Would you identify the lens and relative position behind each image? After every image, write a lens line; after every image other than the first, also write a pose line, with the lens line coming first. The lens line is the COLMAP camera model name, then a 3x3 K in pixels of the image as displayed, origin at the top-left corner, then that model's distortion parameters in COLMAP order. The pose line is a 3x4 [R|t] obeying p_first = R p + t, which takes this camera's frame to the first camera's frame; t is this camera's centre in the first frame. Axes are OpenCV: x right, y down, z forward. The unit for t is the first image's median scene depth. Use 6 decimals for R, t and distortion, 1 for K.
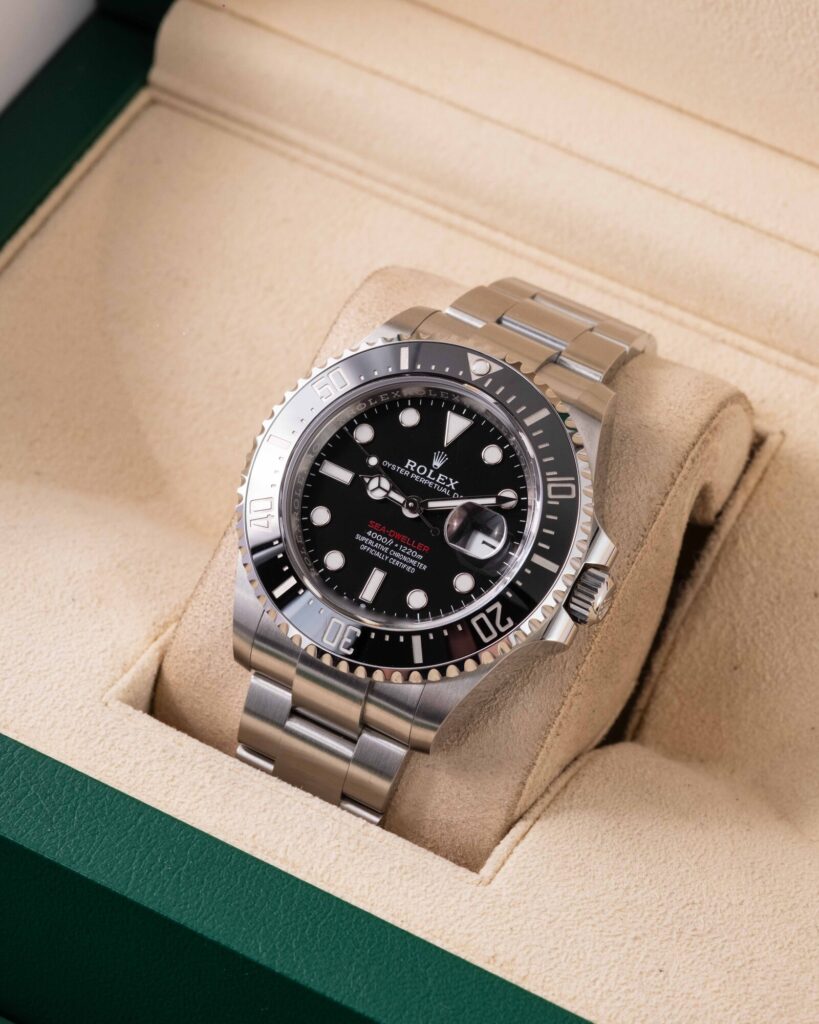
lens RADIAL K [[4020.3, 0, 380.0], [0, 4020.3, 510.0], [0, 0, 1]] dist [0.332602, -0.144909]
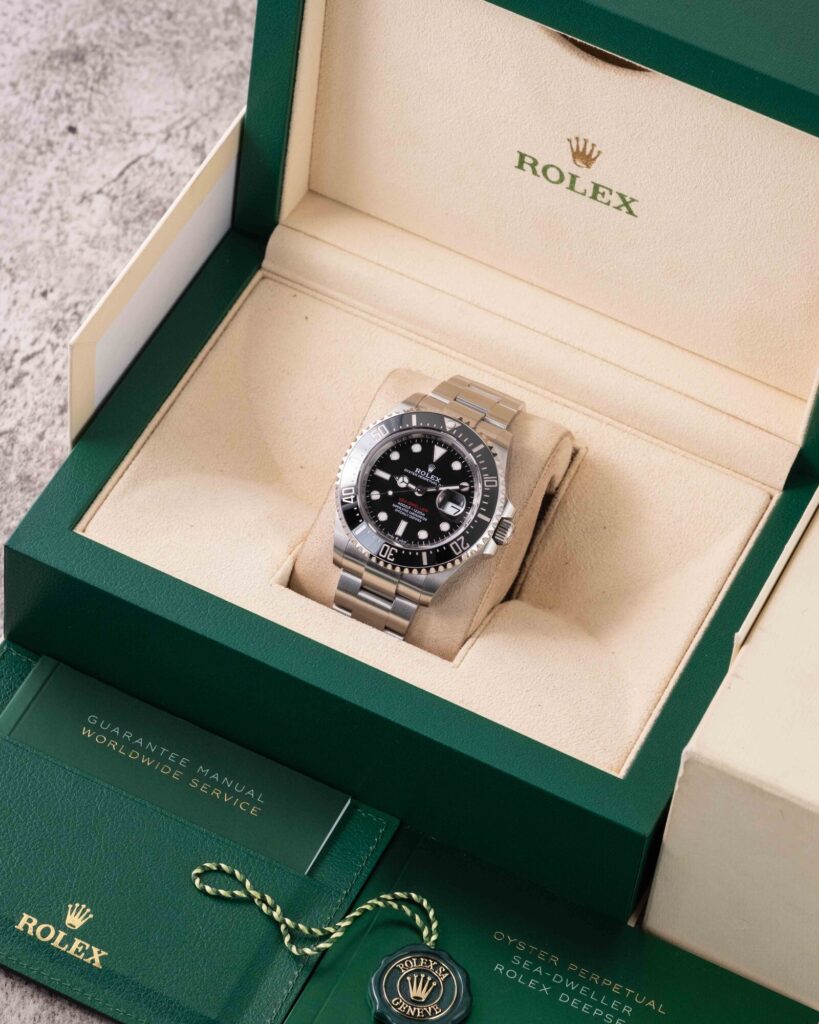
lens RADIAL K [[3563.9, 0, 409.5], [0, 3563.9, 512.0], [0, 0, 1]] dist [0.490823, 1.412904]
pose [[0.996506, -0.010417, 0.082864, -0.148279], [0.007376, 0.999291, 0.036922, -0.057231], [-0.083190, -0.036181, 0.995877, -0.843300]]
